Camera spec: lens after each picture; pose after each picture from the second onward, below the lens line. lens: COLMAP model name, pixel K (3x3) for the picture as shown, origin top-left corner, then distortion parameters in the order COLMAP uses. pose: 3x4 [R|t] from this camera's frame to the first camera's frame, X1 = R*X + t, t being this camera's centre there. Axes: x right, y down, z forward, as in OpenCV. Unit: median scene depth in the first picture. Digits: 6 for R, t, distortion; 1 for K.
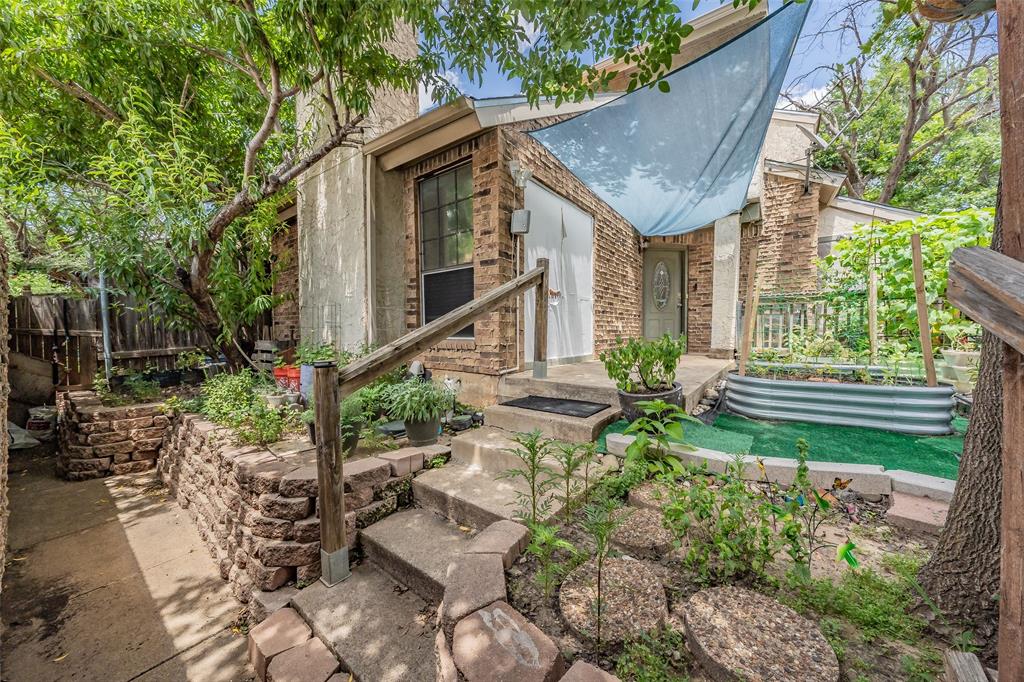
lens RADIAL K [[350.8, 0, 512.0], [0, 350.8, 341.0], [0, 0, 1]] dist [-0.000585, -0.000064]
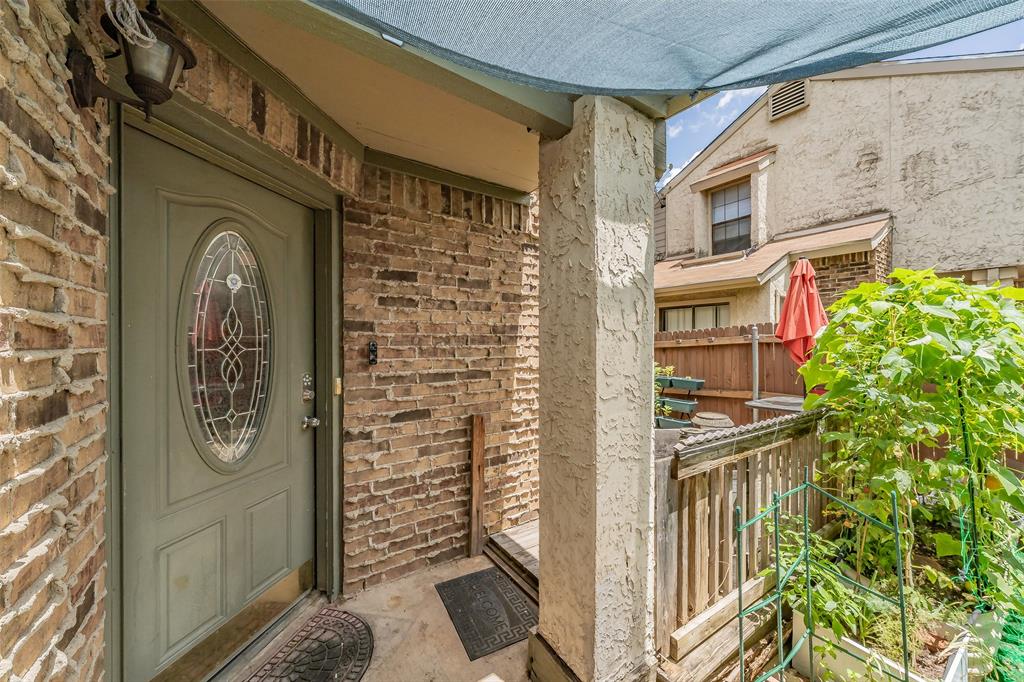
lens RADIAL K [[376.1, 0, 531.1], [0, 376.1, 343.2], [0, 0, 1]] dist [0.000223, -0.000042]
pose [[0.311634, 0.000719, 0.950202, 0.318547], [0.026234, 0.999612, -0.009360, -0.177636], [-0.949840, 0.027845, 0.311494, 0.893866]]
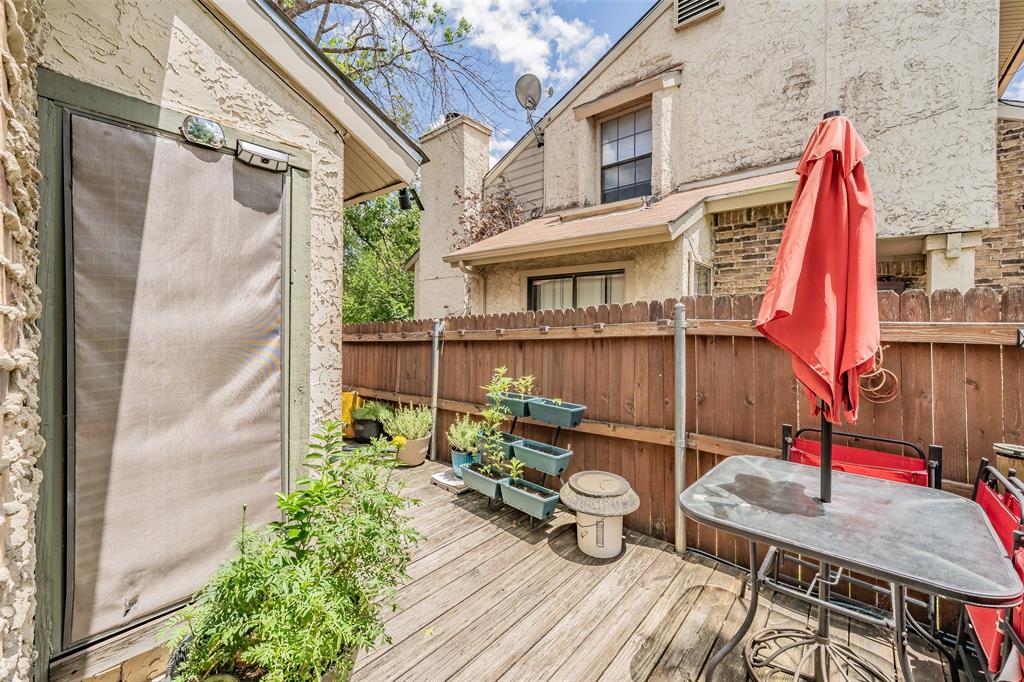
lens RADIAL K [[395.2, 0, 515.8], [0, 395.2, 328.1], [0, 0, 1]] dist [-0.000374, -0.000053]
pose [[0.076791, -0.002741, 0.997043, 0.755265], [0.018879, 0.999821, 0.001294, -0.184143], [-0.996868, 0.018724, 0.076829, 0.836870]]
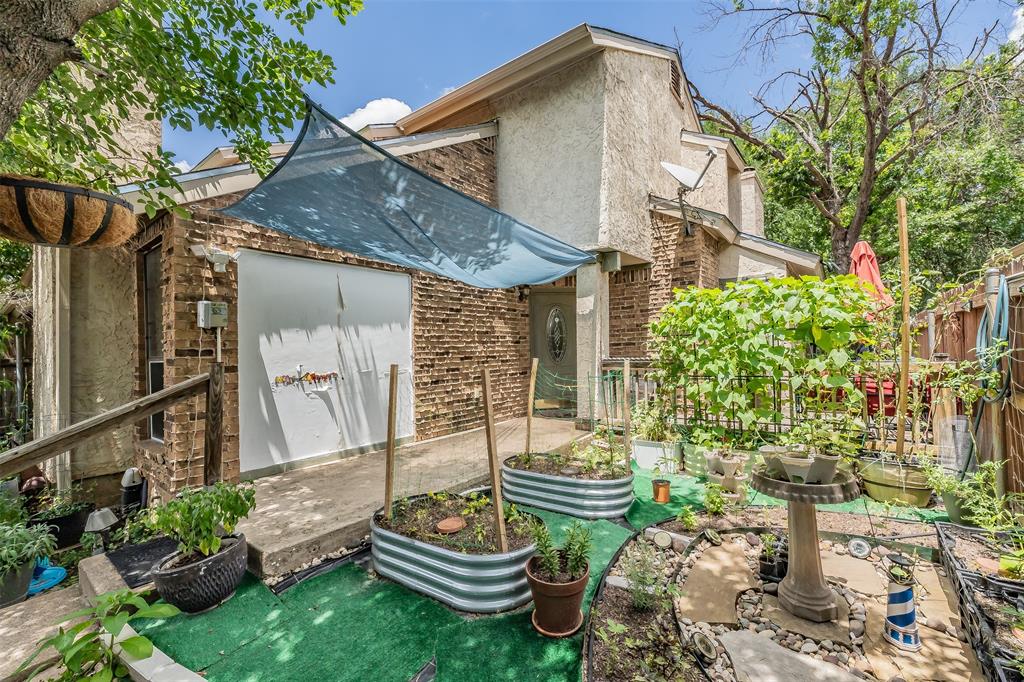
lens RADIAL K [[408.2, 0, 544.1], [0, 408.2, 339.5], [0, 0, 1]] dist [0.002197, 0.000193]
pose [[0.999512, -0.022754, 0.021419, 0.433497], [0.023877, 0.998272, -0.053700, -0.108885], [-0.020160, 0.054185, 0.998327, -0.000715]]
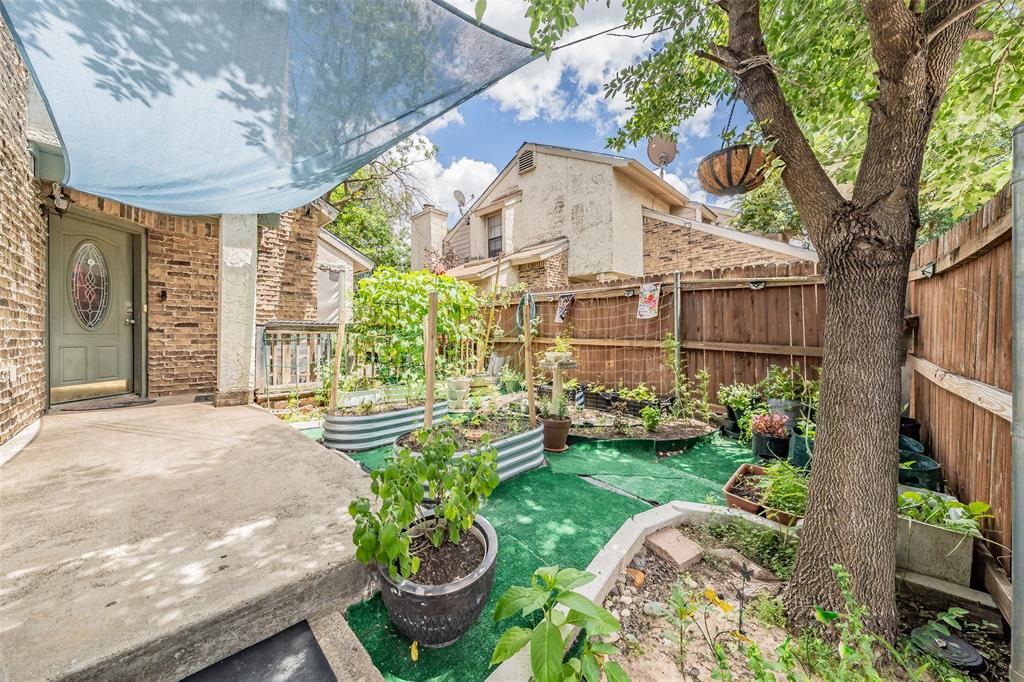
lens RADIAL K [[357.3, 0, 515.7], [0, 357.3, 338.1], [0, 0, 1]] dist [-0.000668, -0.000081]
pose [[0.141114, 0.001443, 0.989992, -0.045032], [0.026870, 0.999625, -0.005287, -0.061825], [-0.989629, 0.027347, 0.141022, 0.296564]]
